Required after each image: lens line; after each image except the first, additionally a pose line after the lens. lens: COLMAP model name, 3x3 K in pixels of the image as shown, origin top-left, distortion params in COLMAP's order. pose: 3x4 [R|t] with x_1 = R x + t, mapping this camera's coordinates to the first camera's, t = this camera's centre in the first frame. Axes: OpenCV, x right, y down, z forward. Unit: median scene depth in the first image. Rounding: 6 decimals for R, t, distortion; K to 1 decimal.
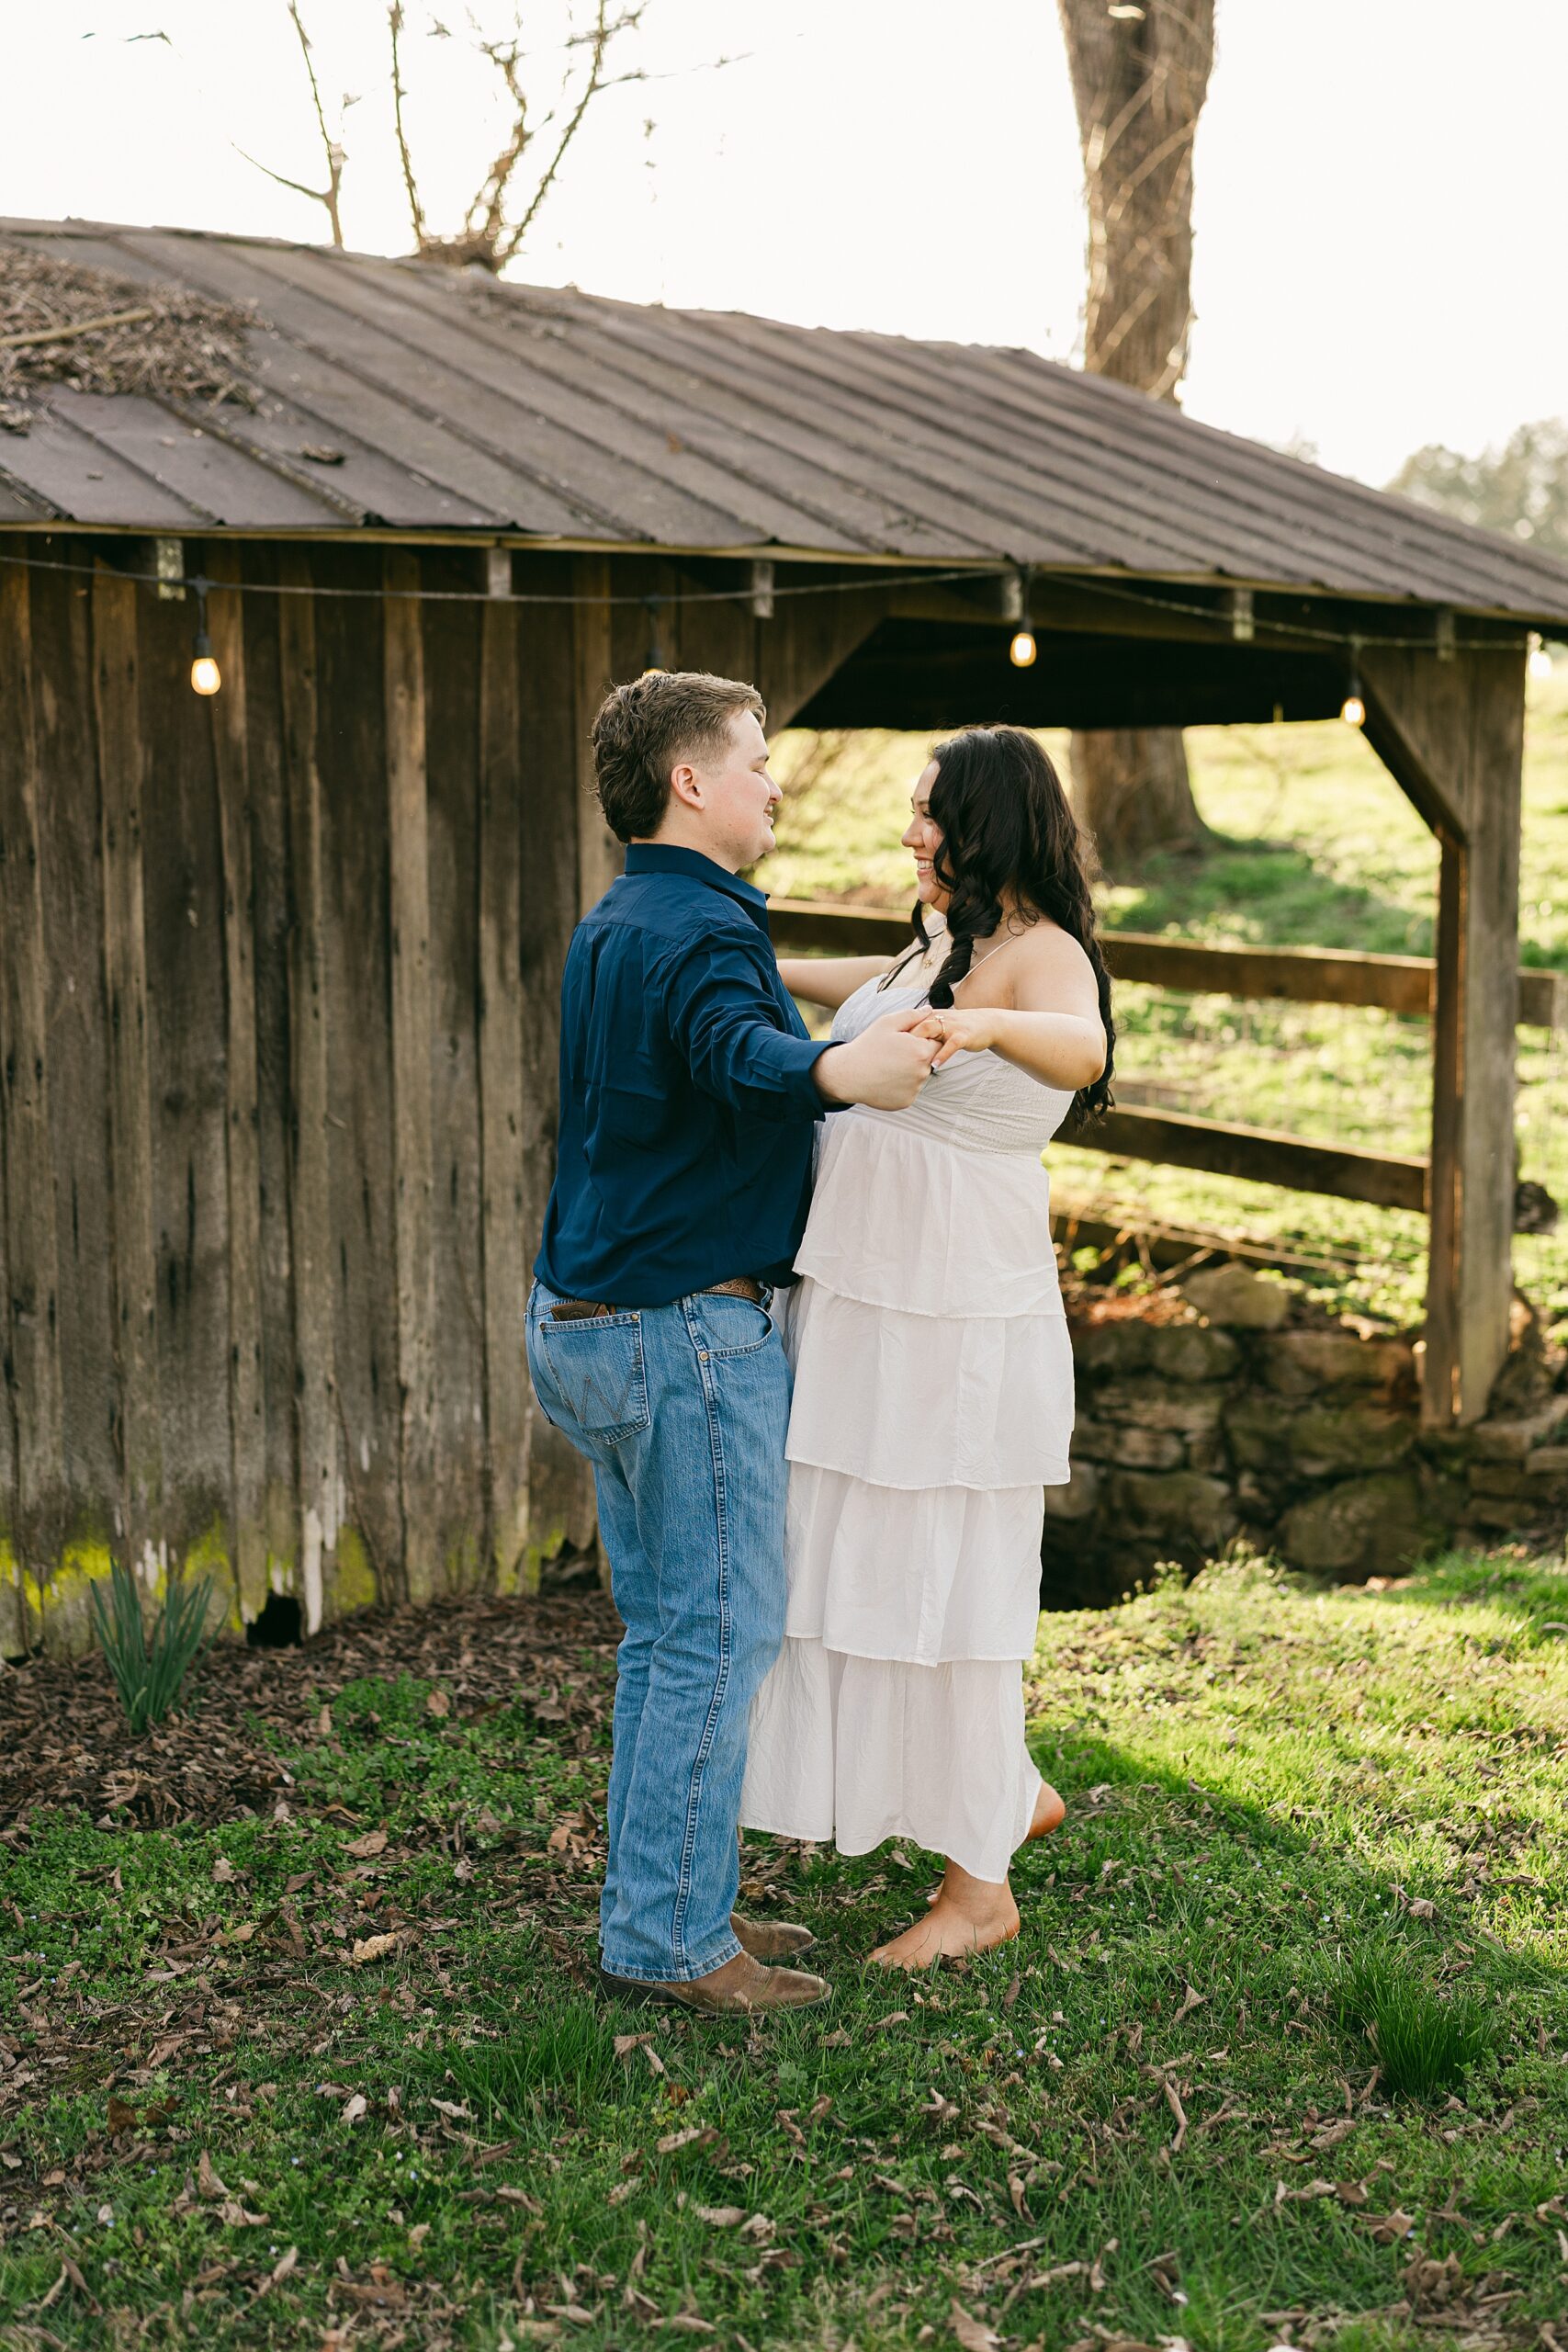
lens RADIAL K [[3138.3, 0, 784.0], [0, 3138.3, 1087.6], [0, 0, 1]] dist [-0.001402, -0.042747]
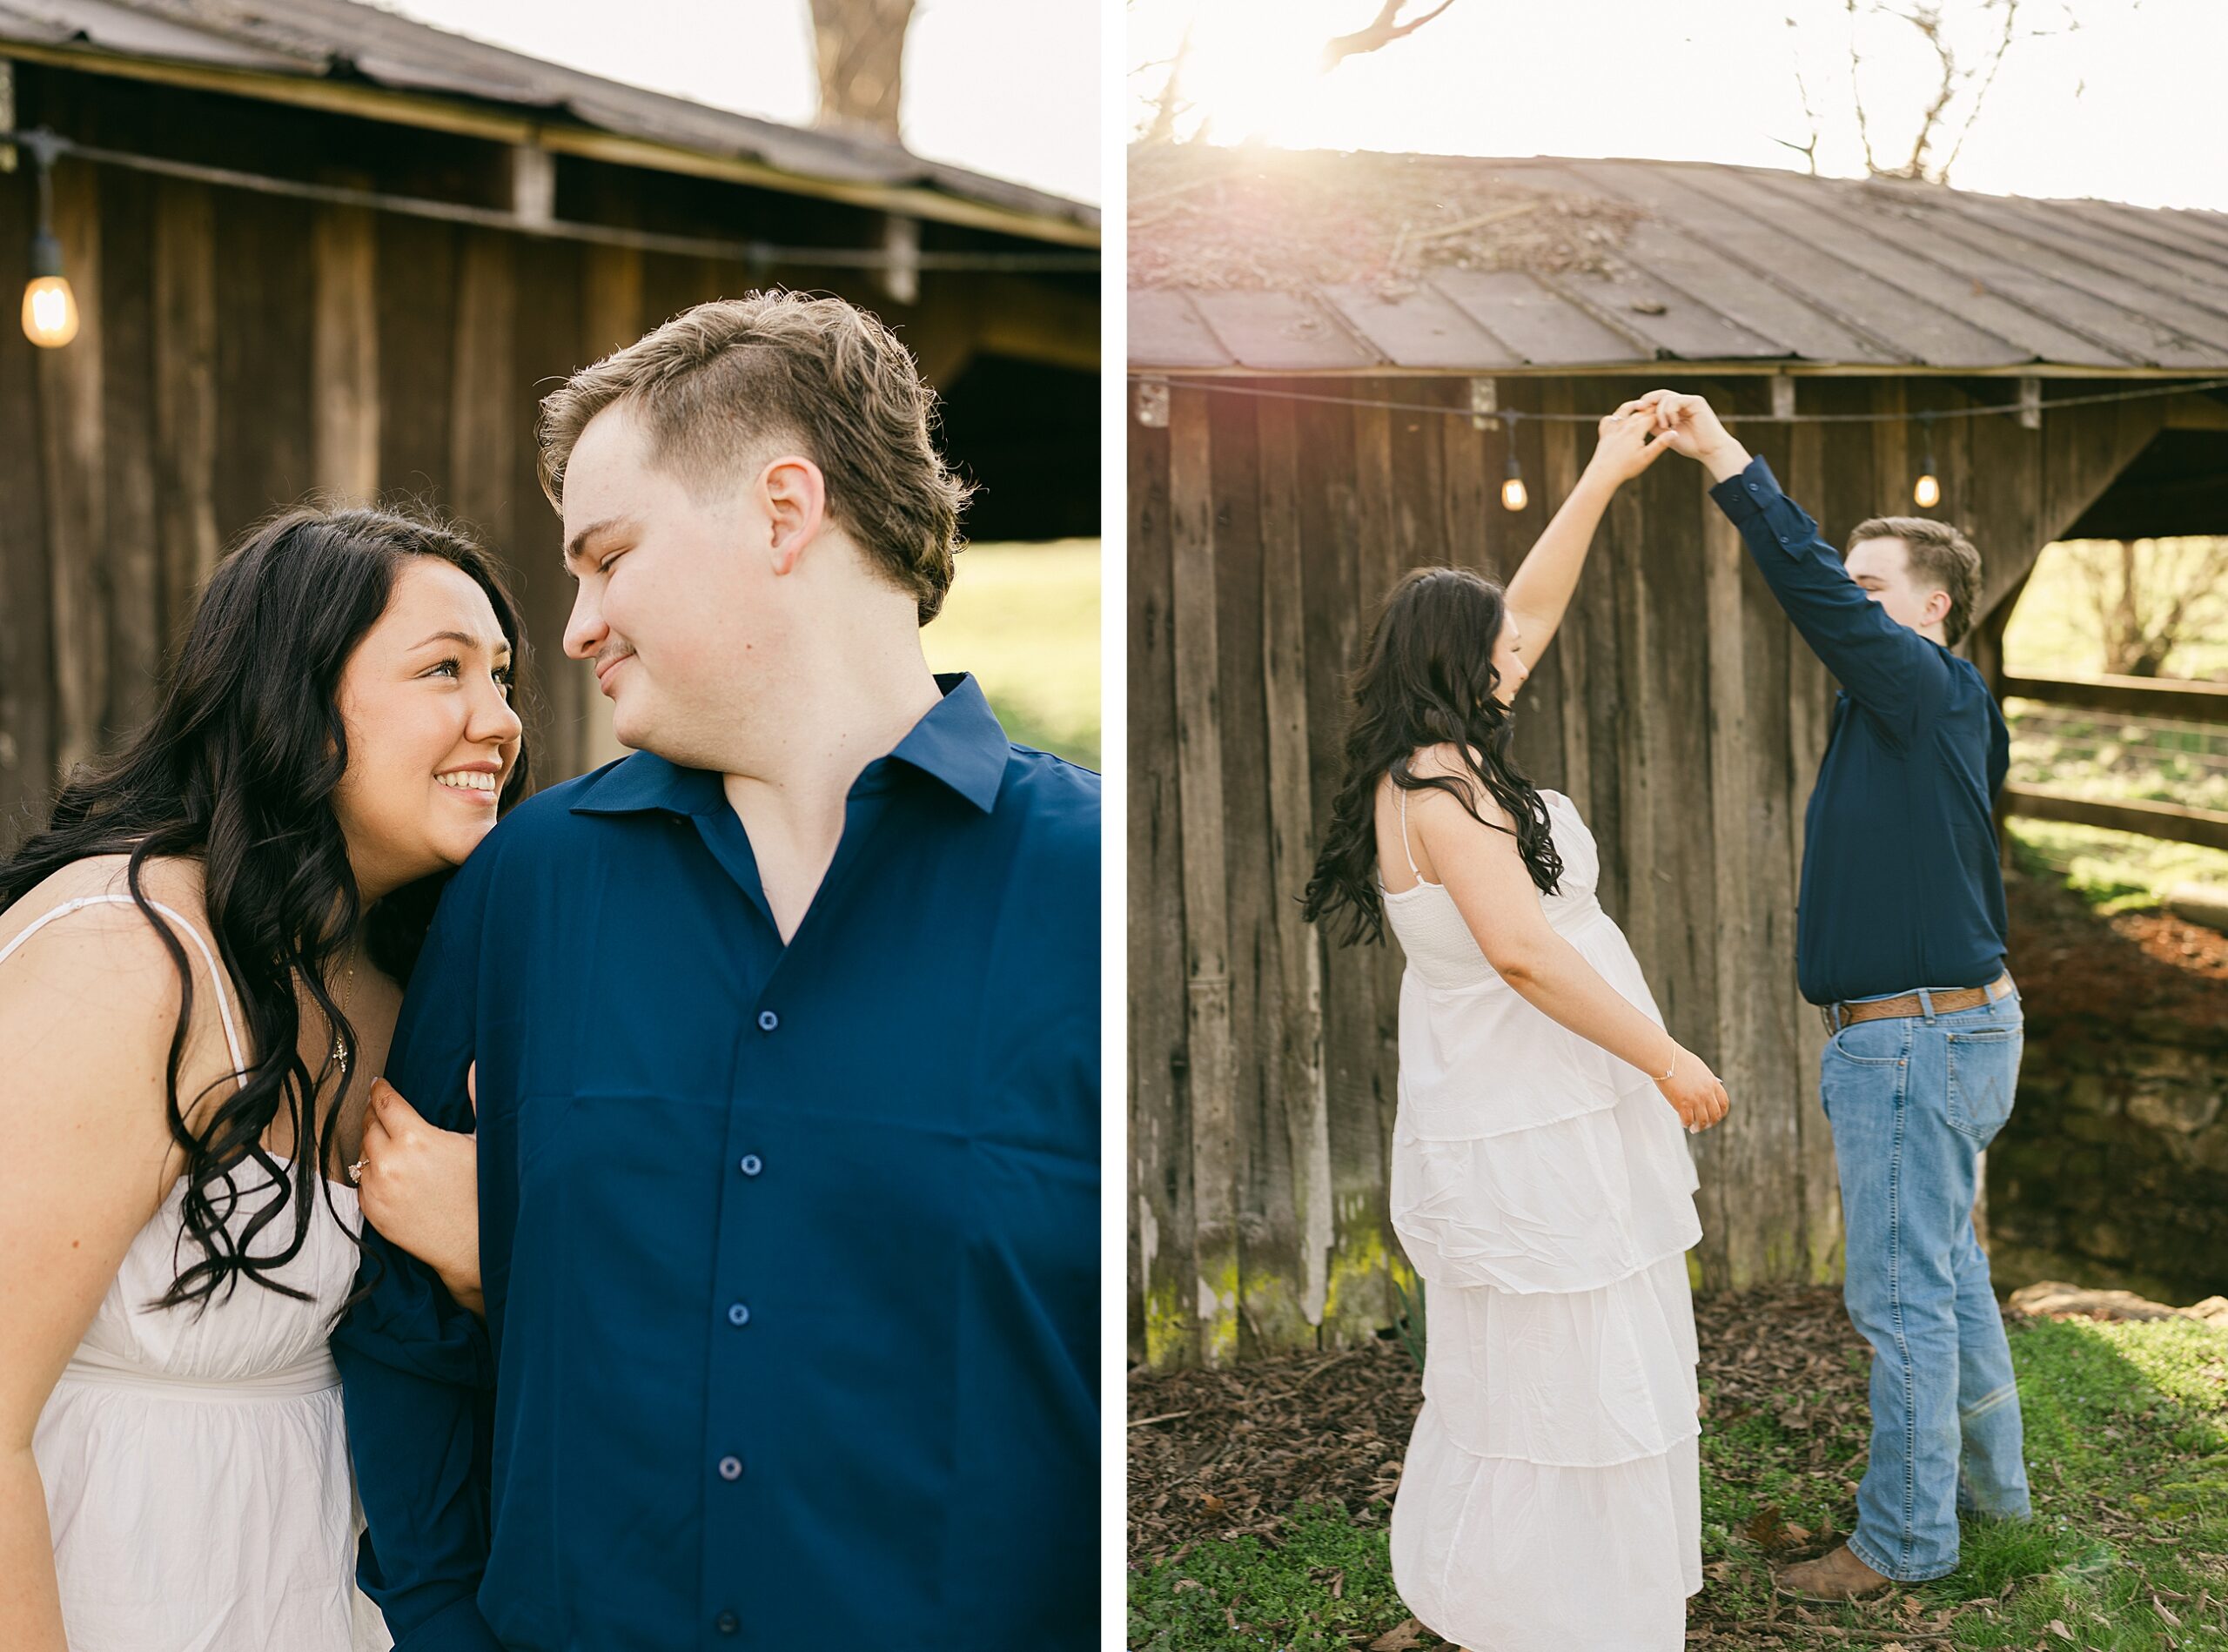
lens RADIAL K [[3048.1, 0, 1114.0], [0, 3048.1, 826.0], [0, 0, 1]] dist [0.004308, -0.032342]
pose [[0.967600, -0.008029, -0.252359, -0.054335], [0.004700, 0.999894, -0.013789, 0.007161], [0.252442, 0.012156, 0.967536, -0.151808]]
